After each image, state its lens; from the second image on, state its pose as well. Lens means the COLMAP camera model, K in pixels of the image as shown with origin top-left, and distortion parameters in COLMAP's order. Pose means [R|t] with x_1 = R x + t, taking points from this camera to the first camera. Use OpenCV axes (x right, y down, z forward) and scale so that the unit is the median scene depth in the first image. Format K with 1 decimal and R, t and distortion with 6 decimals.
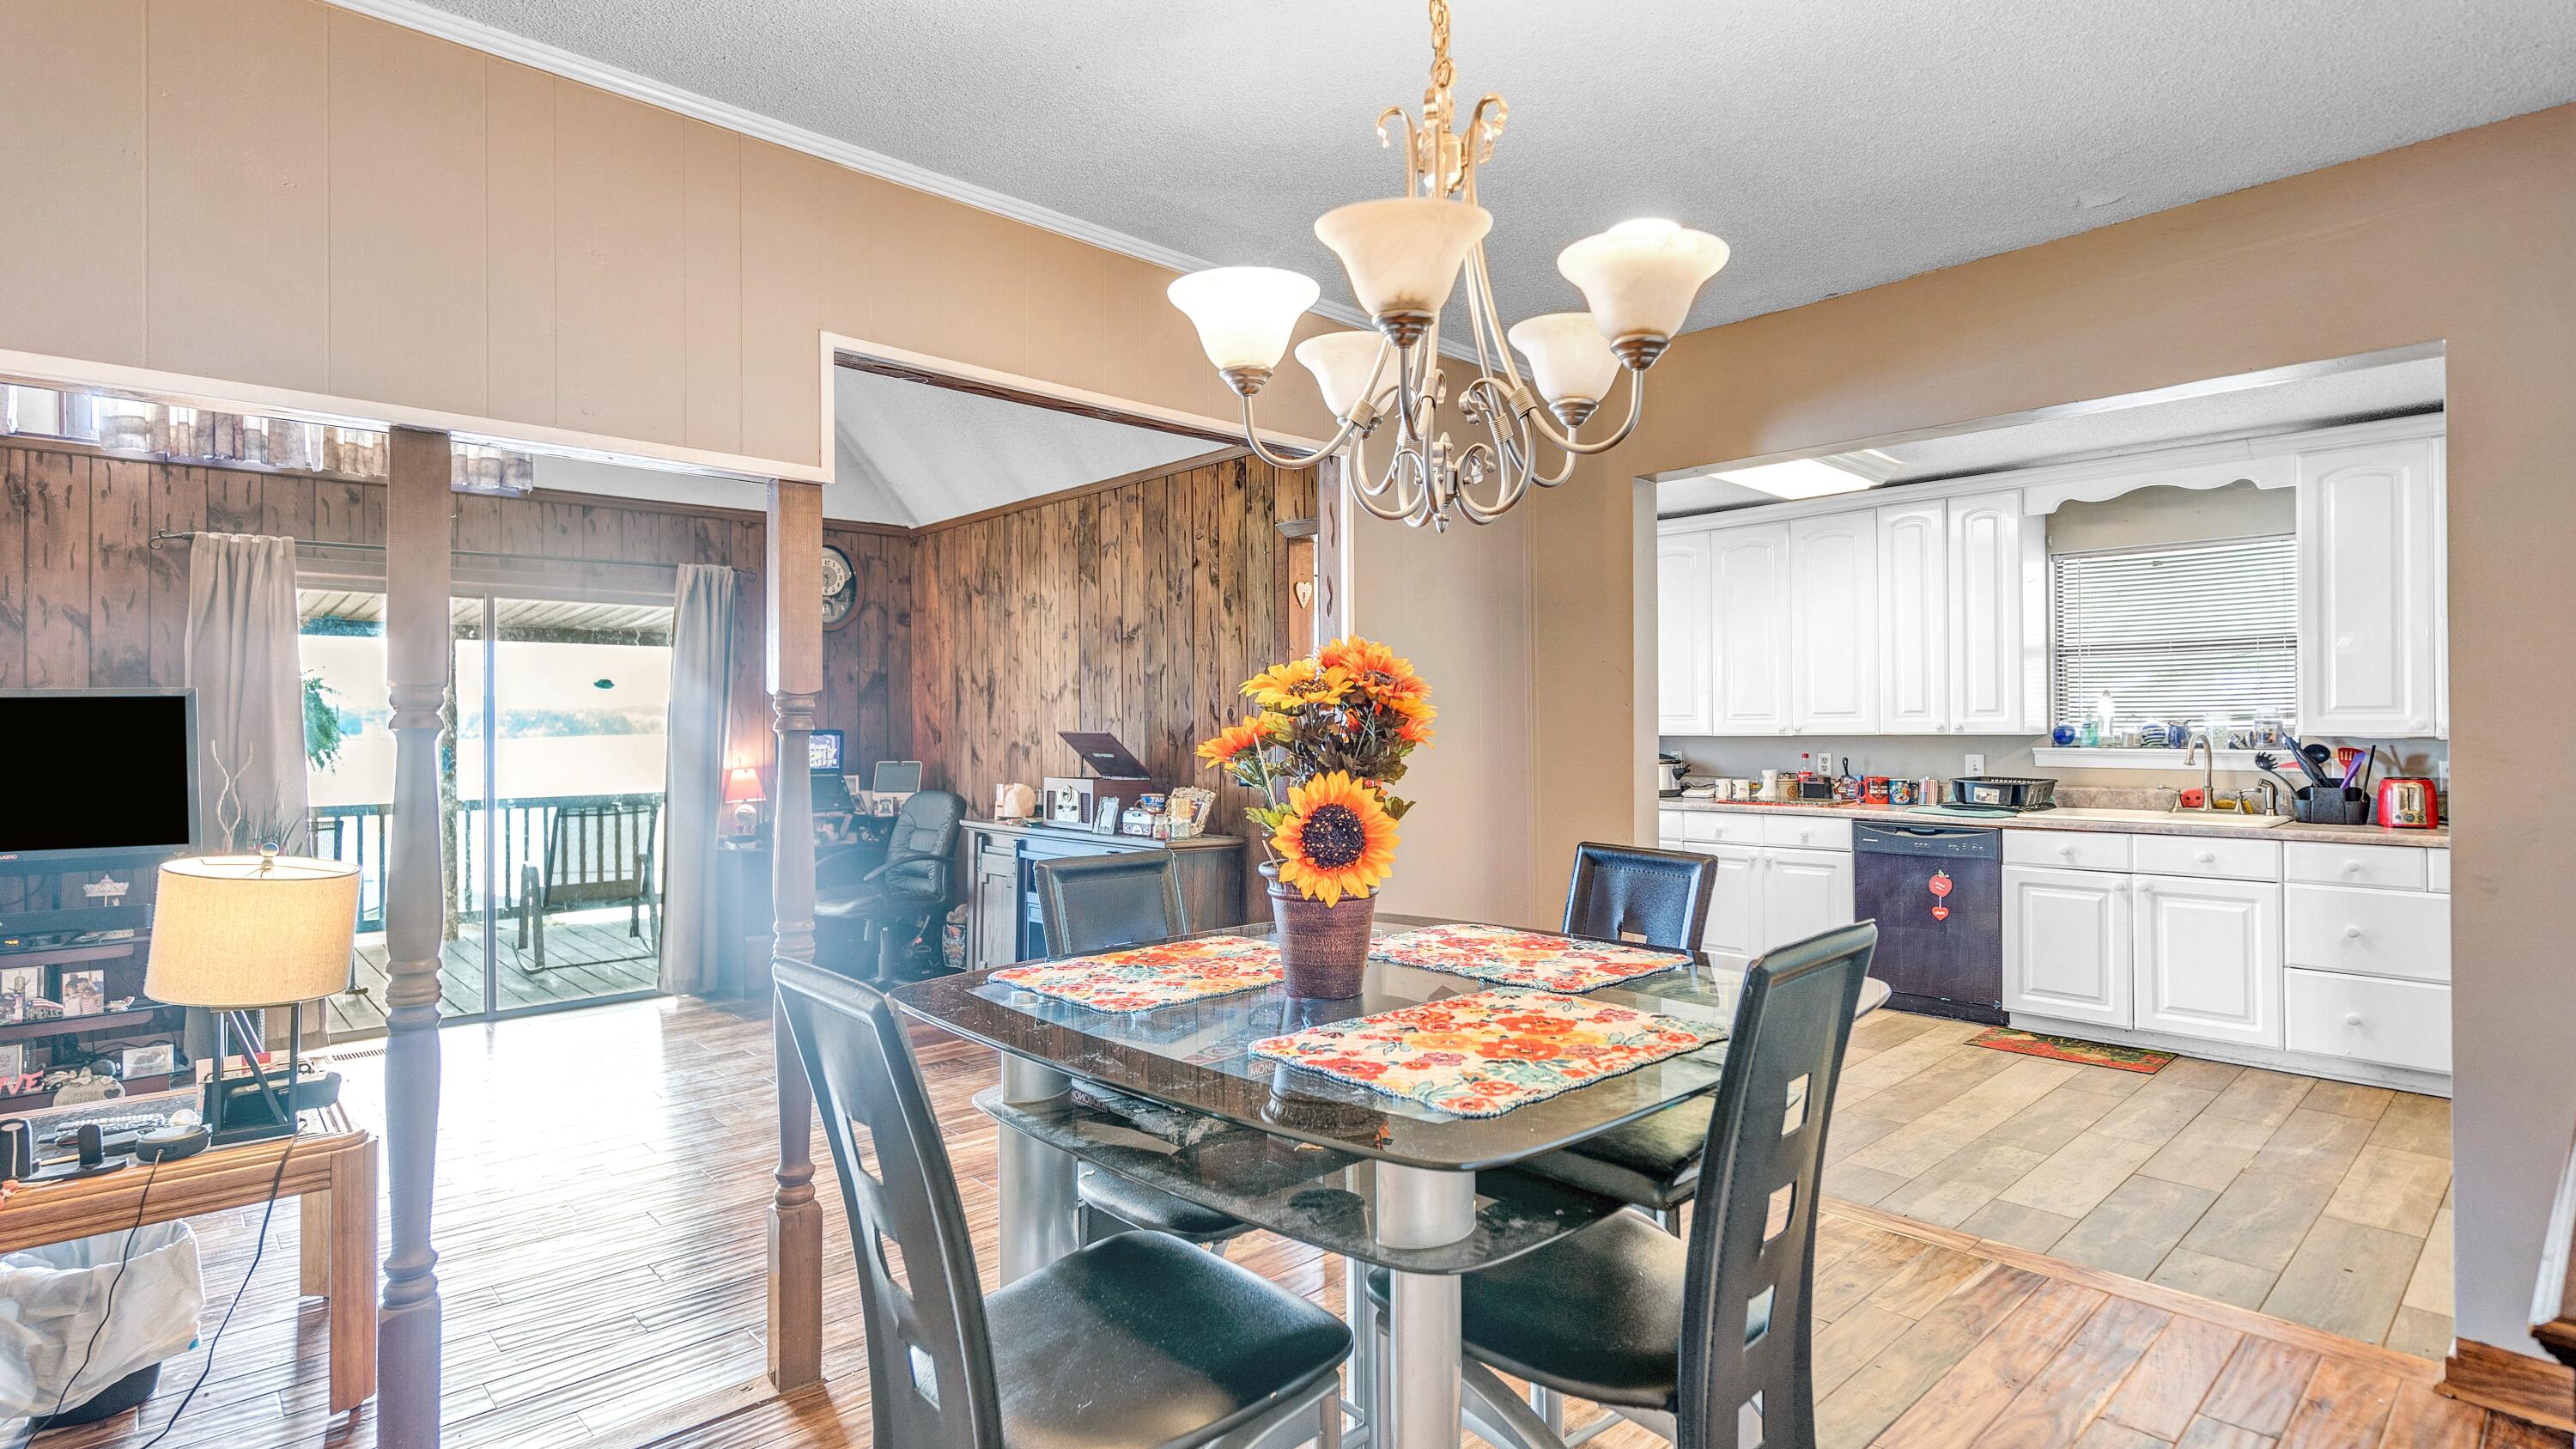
lens RADIAL K [[1193.2, 0, 1294.4], [0, 1193.2, 720.7], [0, 0, 1]] dist [-0.005948, 0.003857]
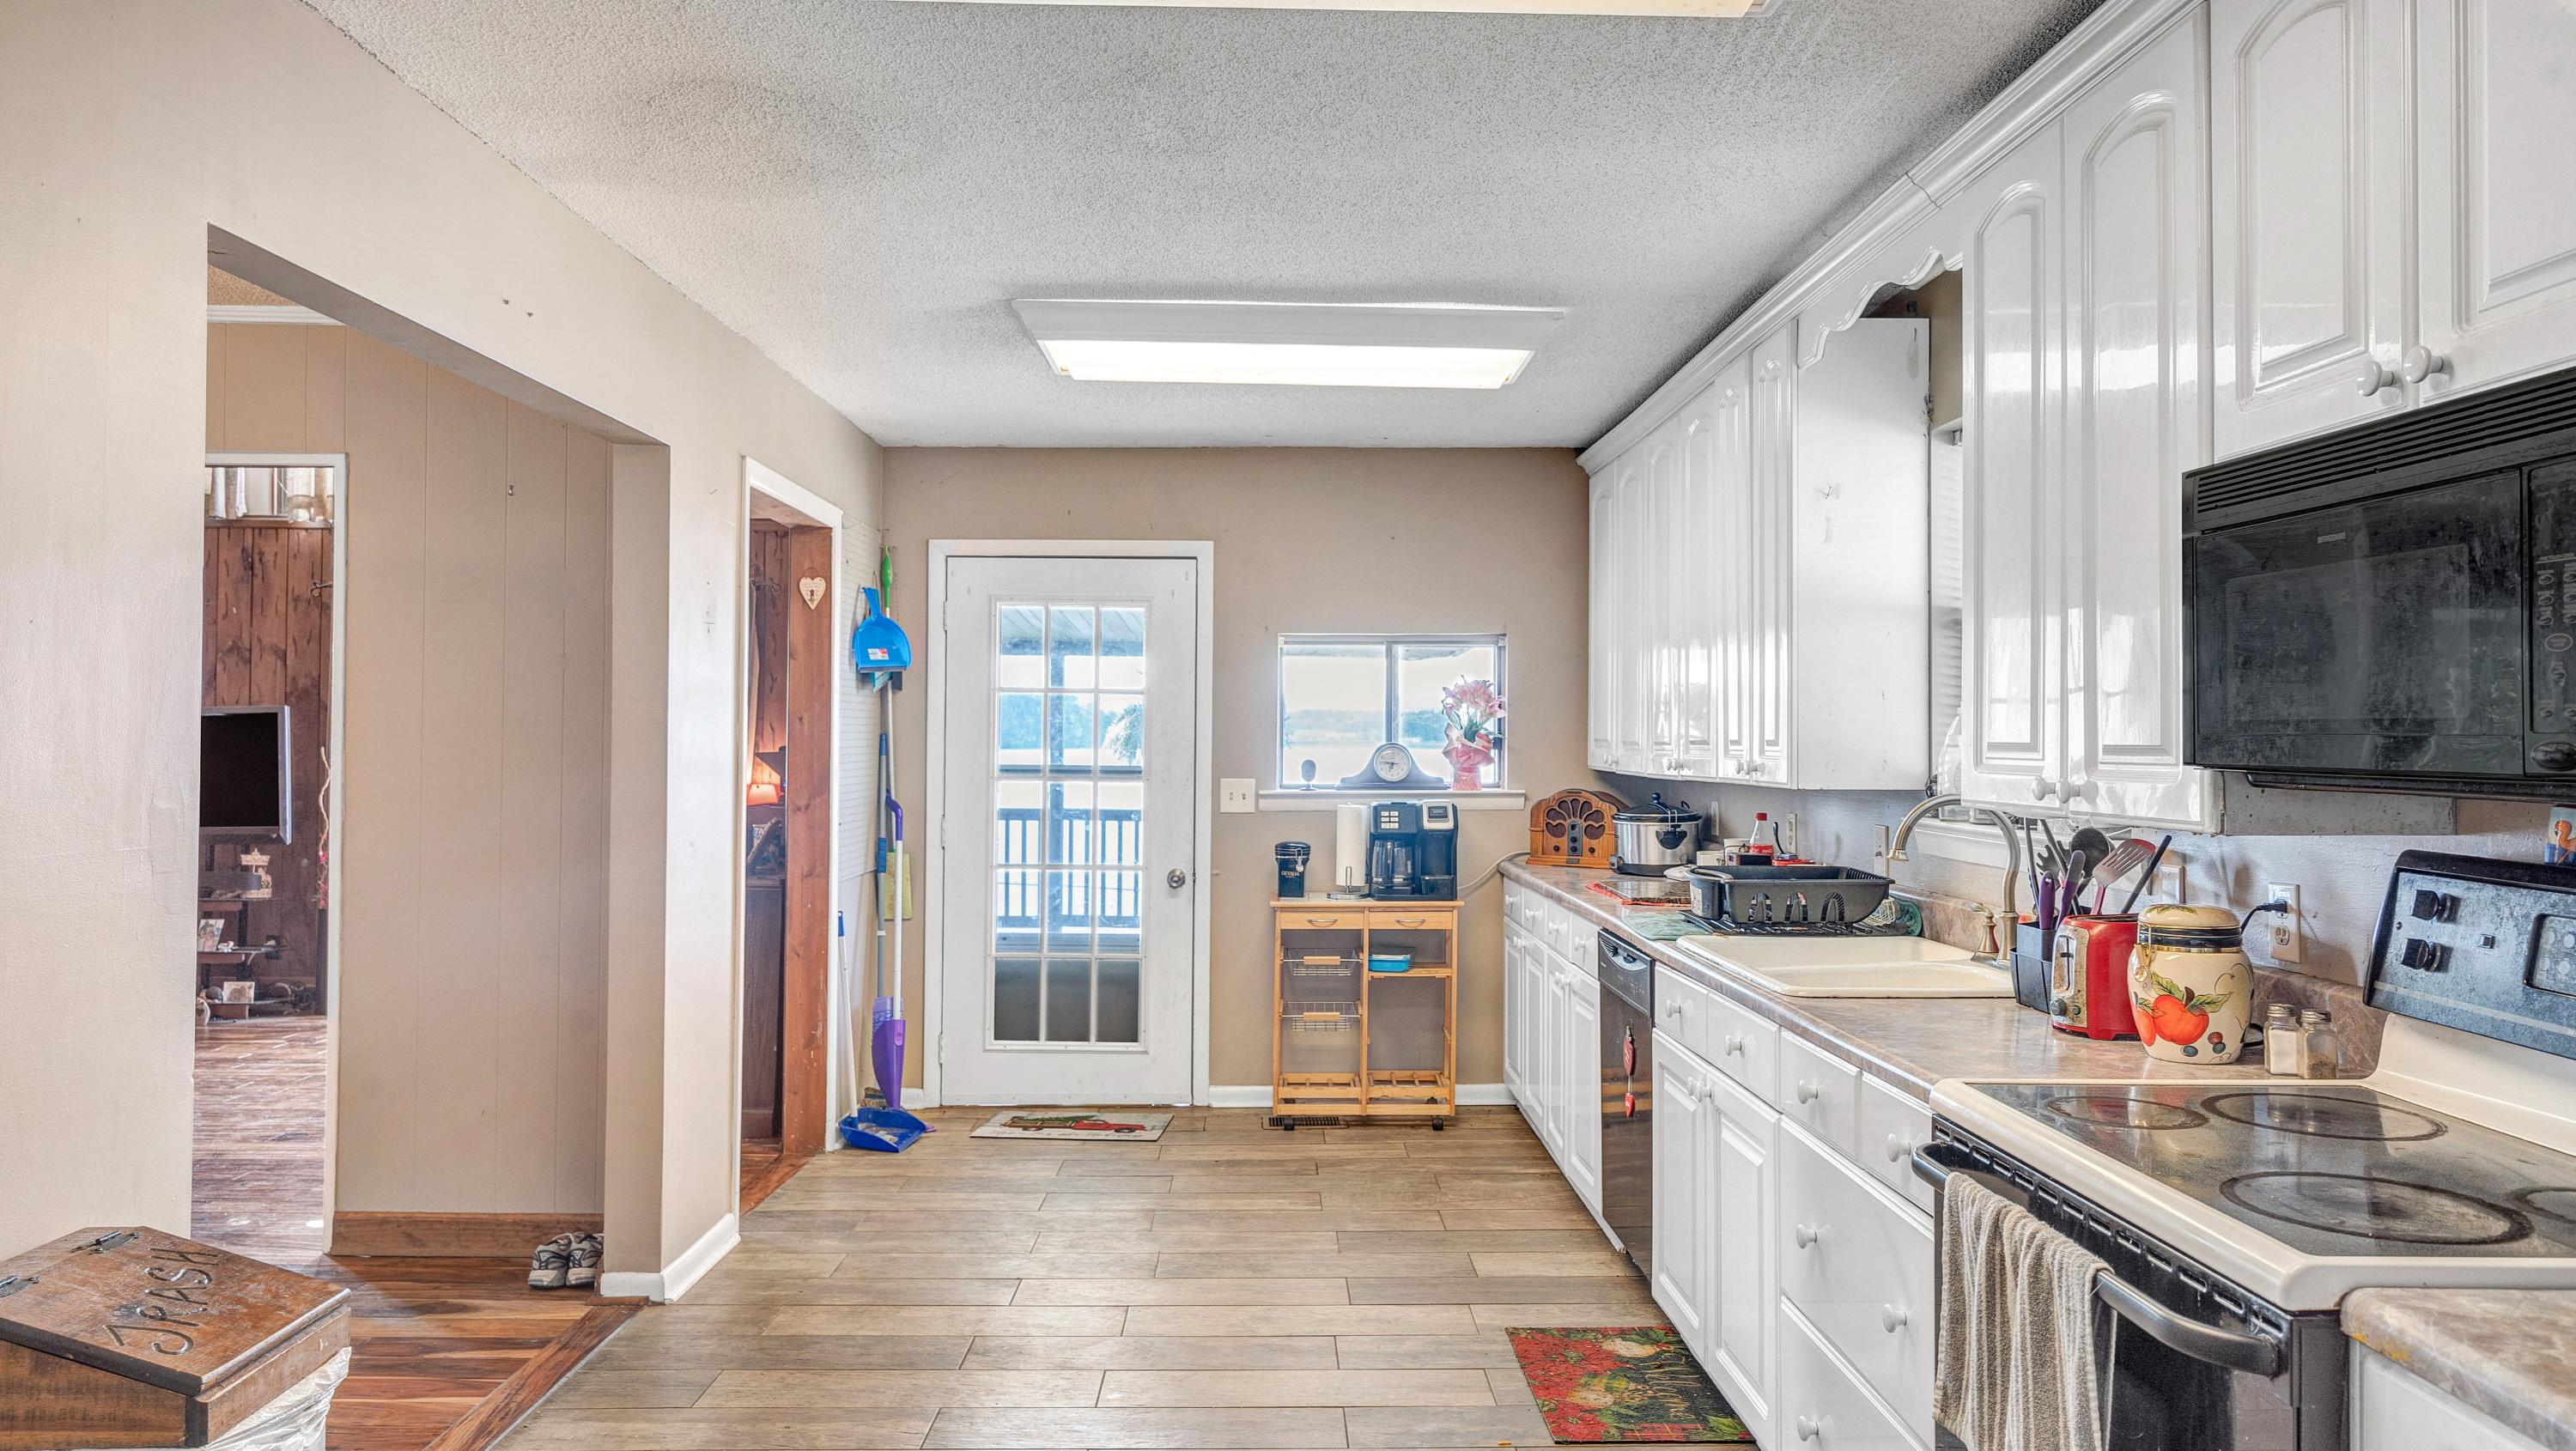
lens RADIAL K [[1693.3, 0, 1308.5], [0, 1693.3, 713.1], [0, 0, 1]] dist [0.010272, 0.005482]
pose [[0.750644, 0.001759, -0.660705, 1.061217], [-0.009184, 0.999928, -0.007773, -0.015284], [0.660644, 0.011903, 0.750605, 0.340856]]
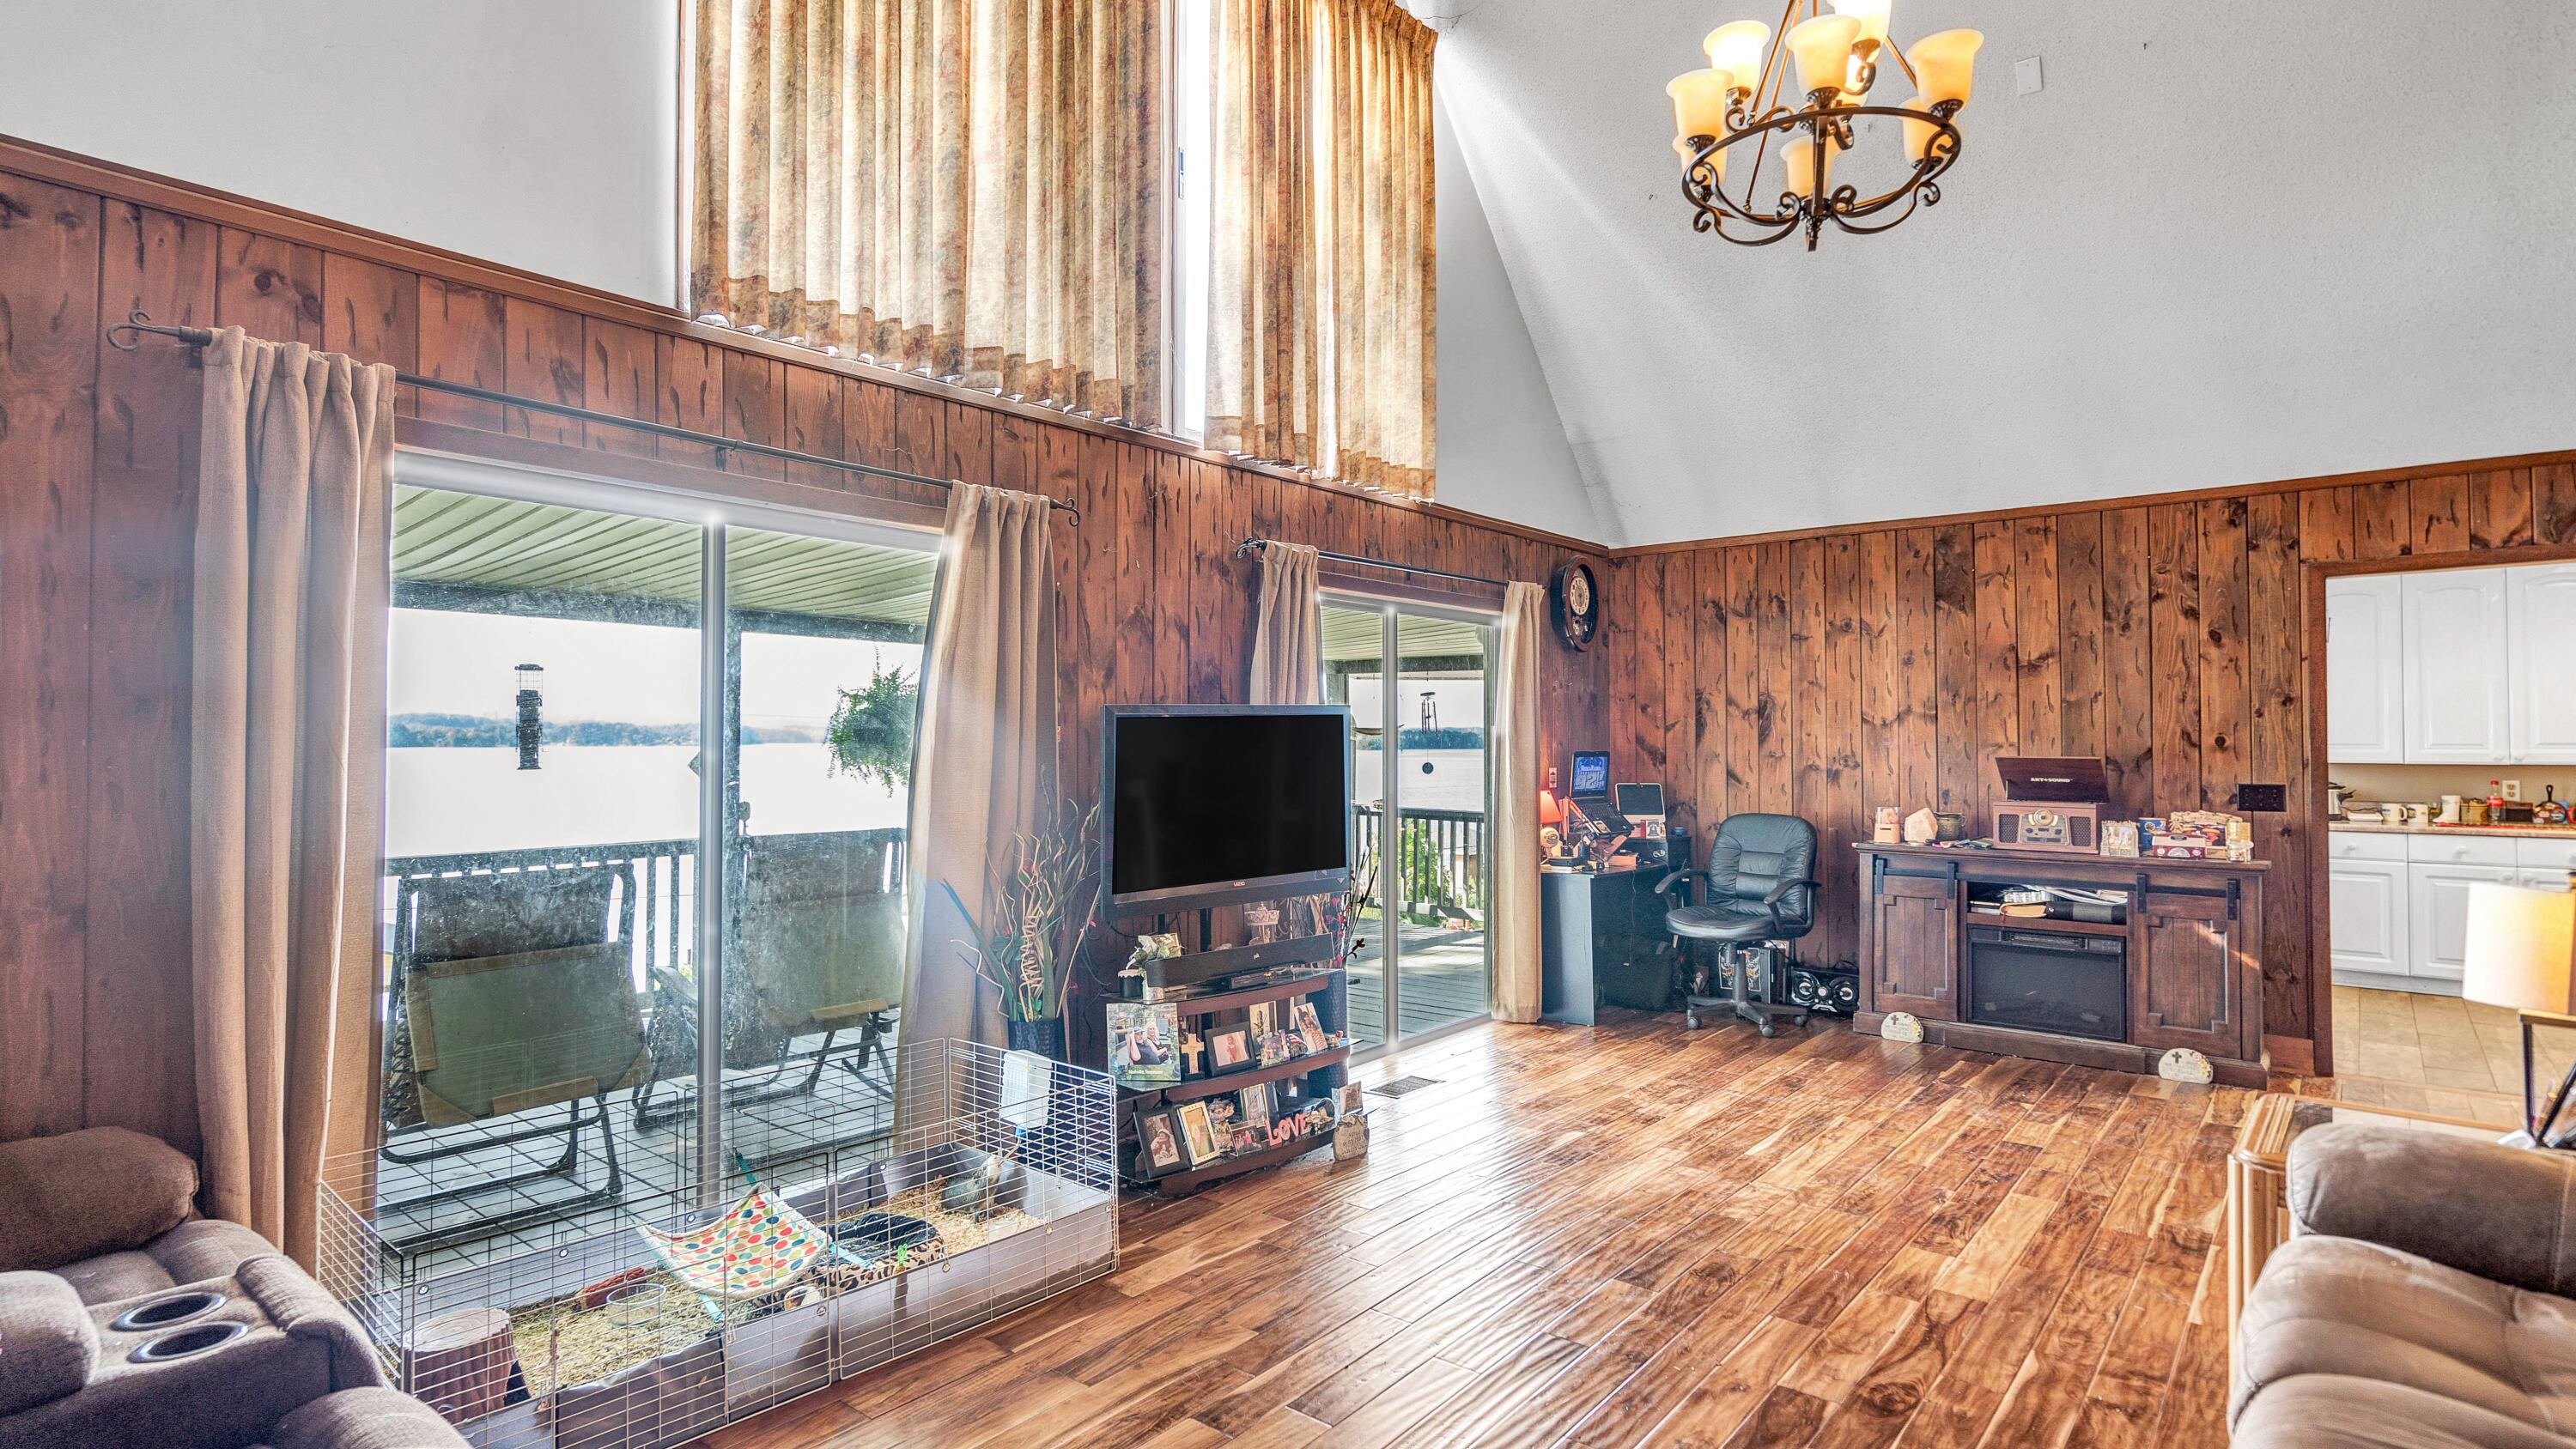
lens RADIAL K [[1222.4, 0, 1290.7], [0, 1222.4, 709.6], [0, 0, 1]] dist [-0.002804, 0.002246]
pose [[0.993797, 0.012554, 0.110497, -1.035338], [-0.010058, 0.999682, -0.023122, -0.000423], [-0.110752, 0.021867, 0.993607, 0.027146]]
